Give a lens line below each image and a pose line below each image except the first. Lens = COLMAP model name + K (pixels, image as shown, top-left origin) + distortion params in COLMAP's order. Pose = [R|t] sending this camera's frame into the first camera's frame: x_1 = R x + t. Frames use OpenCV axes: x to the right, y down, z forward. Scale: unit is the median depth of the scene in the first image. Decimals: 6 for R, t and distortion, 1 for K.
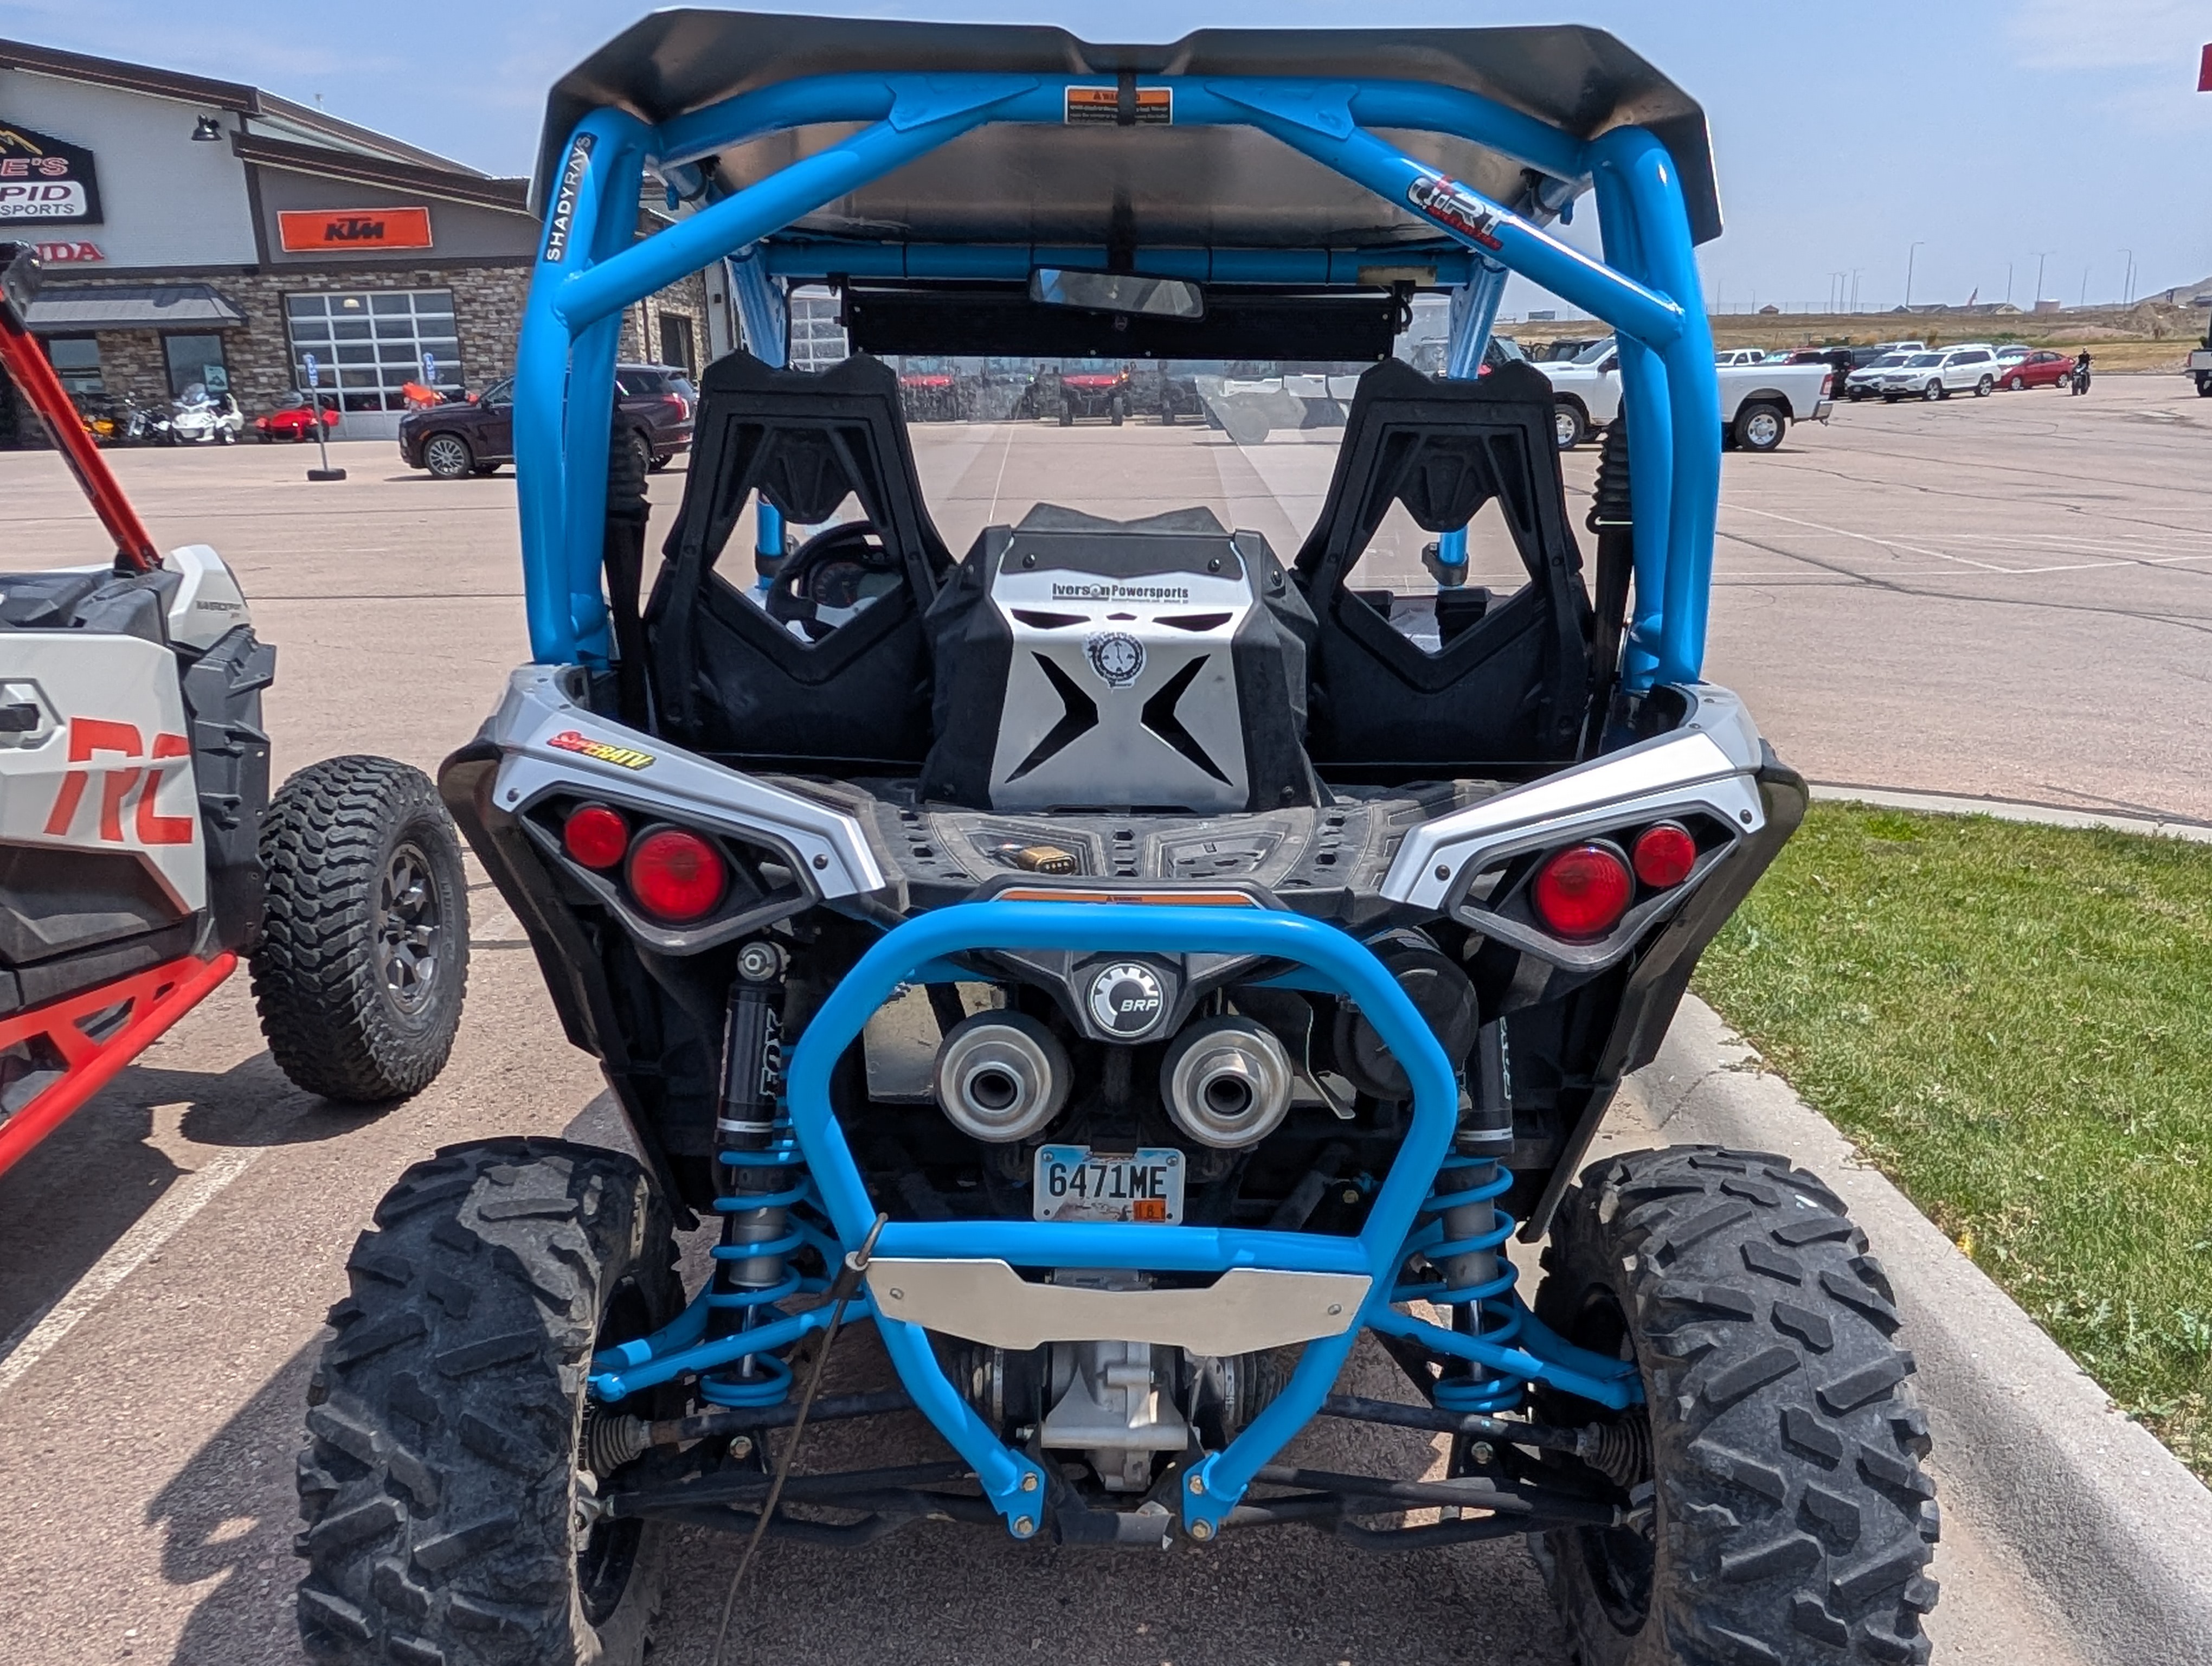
lens RADIAL K [[1809.4, 0, 1106.0], [0, 1809.4, 833.0], [0, 0, 1]] dist [0.010190, -0.006446]
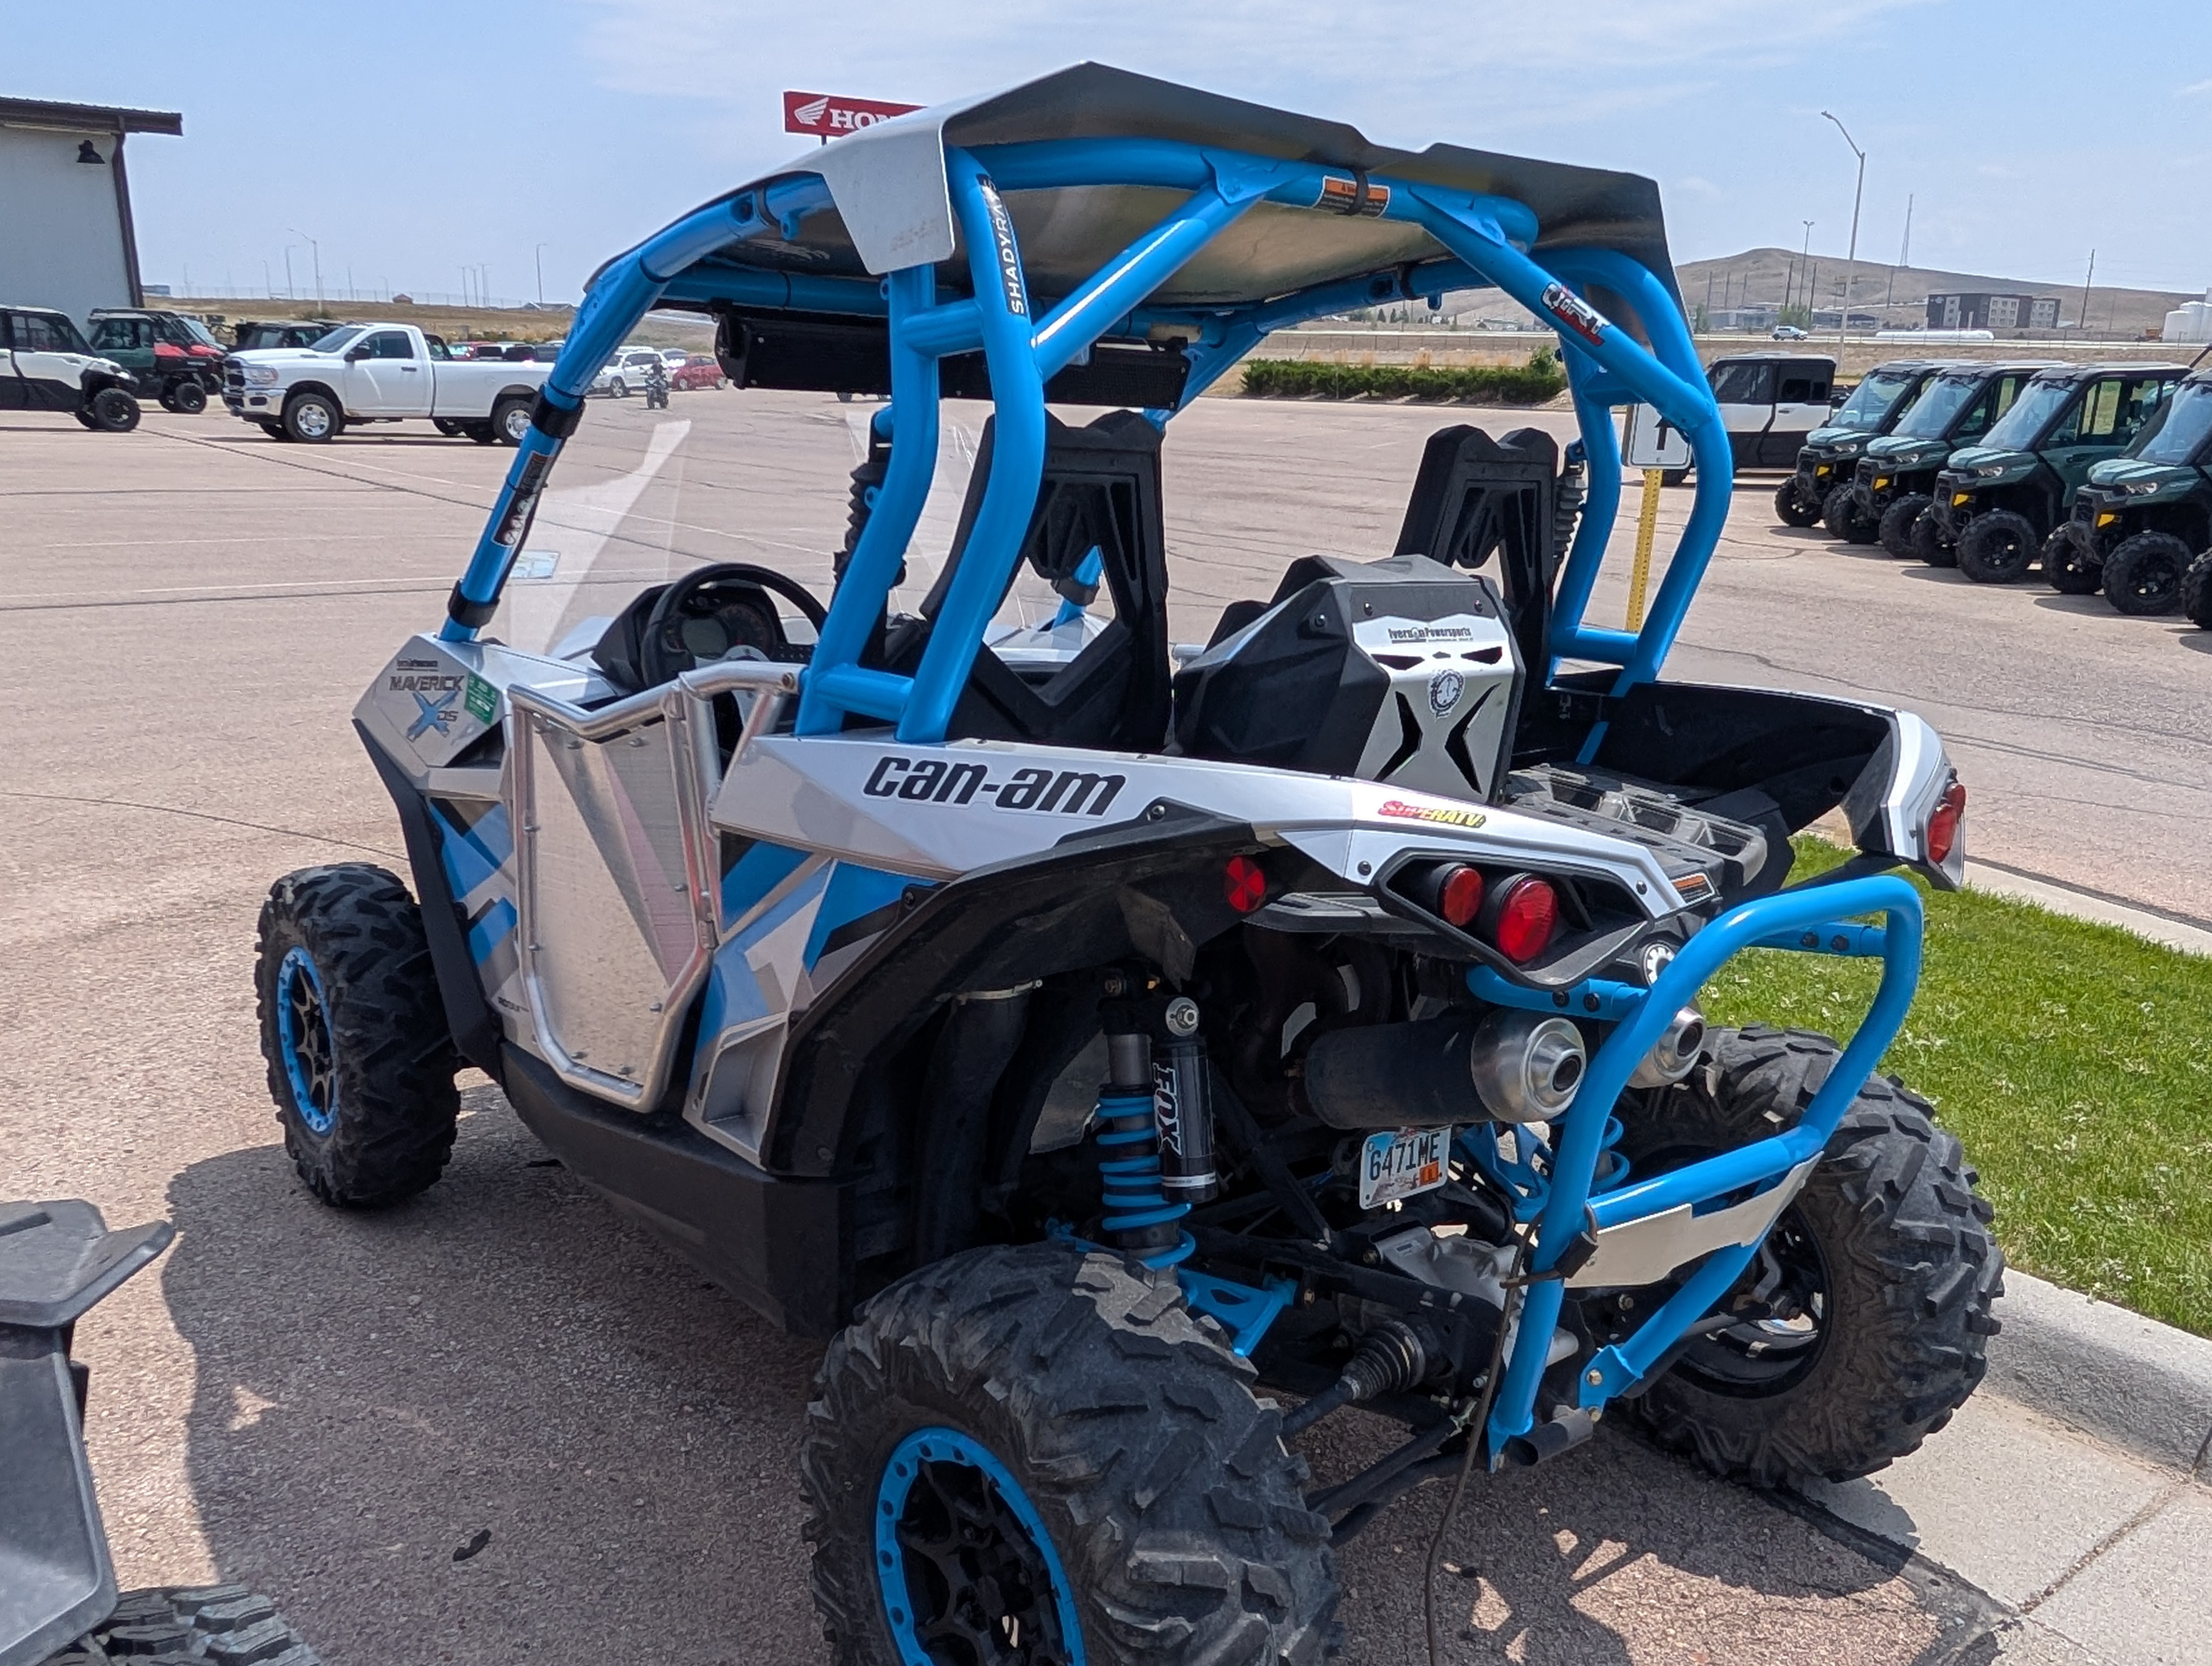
lens RADIAL K [[1802.6, 0, 1106.0], [0, 1802.6, 833.0], [0, 0, 1]] dist [-0.001734, 0.007464]
pose [[0.781224, -0.117217, 0.613147, -0.856764], [0.113876, 0.992491, 0.044646, -0.082691], [-0.613777, 0.034944, 0.788706, 0.238682]]
